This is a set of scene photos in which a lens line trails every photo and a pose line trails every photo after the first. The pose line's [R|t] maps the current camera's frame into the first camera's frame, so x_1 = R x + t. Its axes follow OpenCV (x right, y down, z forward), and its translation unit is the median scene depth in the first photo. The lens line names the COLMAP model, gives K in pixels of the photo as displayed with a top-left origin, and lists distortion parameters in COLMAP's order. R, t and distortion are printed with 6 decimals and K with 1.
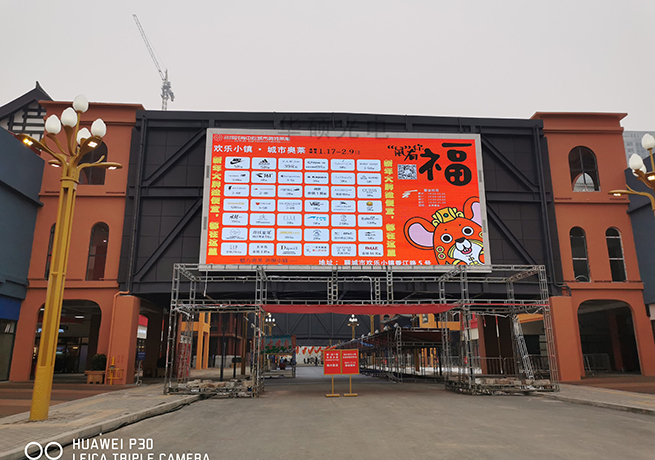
lens RADIAL K [[504.9, 0, 327.4], [0, 504.9, 234.0], [0, 0, 1]] dist [0.068851, -0.055077]
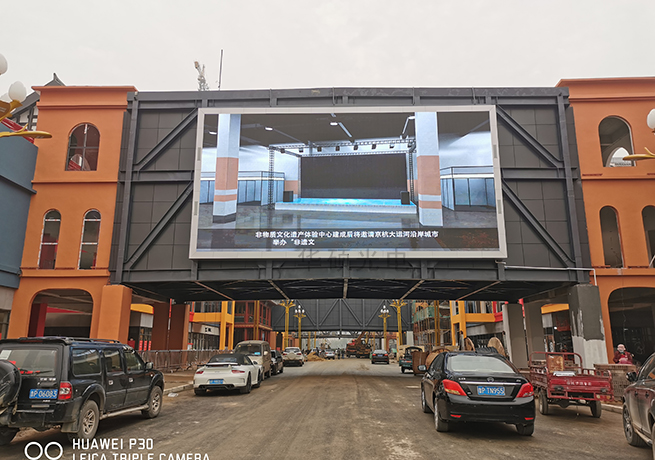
lens RADIAL K [[504.9, 0, 327.4], [0, 504.9, 234.0], [0, 0, 1]] dist [0.068851, -0.055077]
pose [[0.996188, -0.012578, -0.086317, 0.081346], [0.013953, 0.999785, 0.015342, 0.014914], [0.086106, -0.016488, 0.996150, 0.072023]]
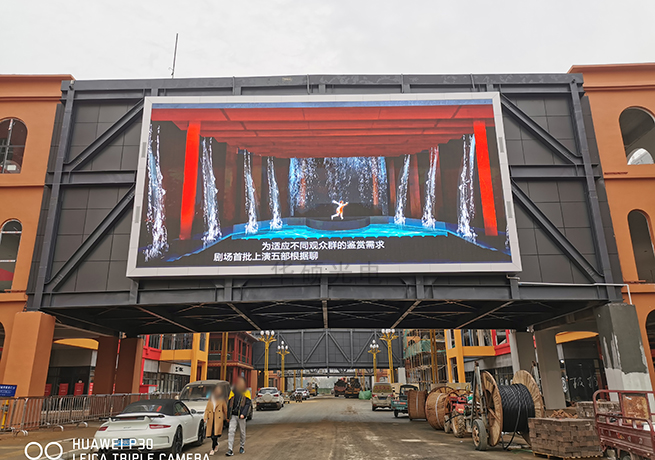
lens RADIAL K [[504.9, 0, 327.4], [0, 504.9, 234.0], [0, 0, 1]] dist [0.068851, -0.055077]
pose [[0.997662, -0.027172, -0.062707, 0.088573], [0.023664, 0.998149, -0.056027, 0.055111], [0.064113, 0.054412, 0.996458, 0.240727]]
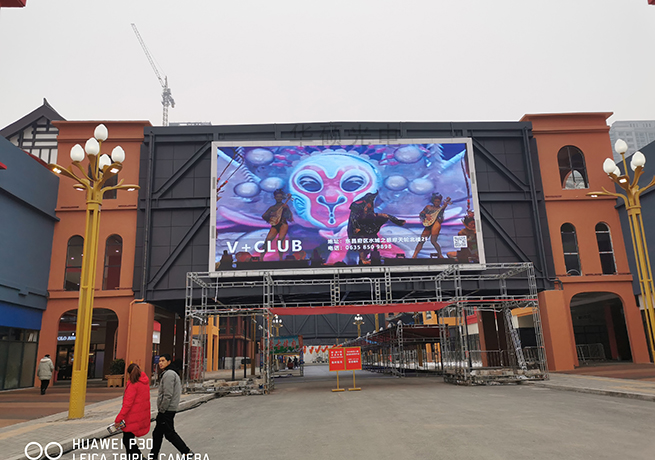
lens RADIAL K [[504.9, 0, 327.4], [0, 504.9, 234.0], [0, 0, 1]] dist [0.068851, -0.055077]
pose [[0.999409, -0.033561, -0.007434, 0.004617], [0.033575, 0.999435, 0.001736, -0.010718], [0.007371, -0.001984, 0.999971, -0.051810]]
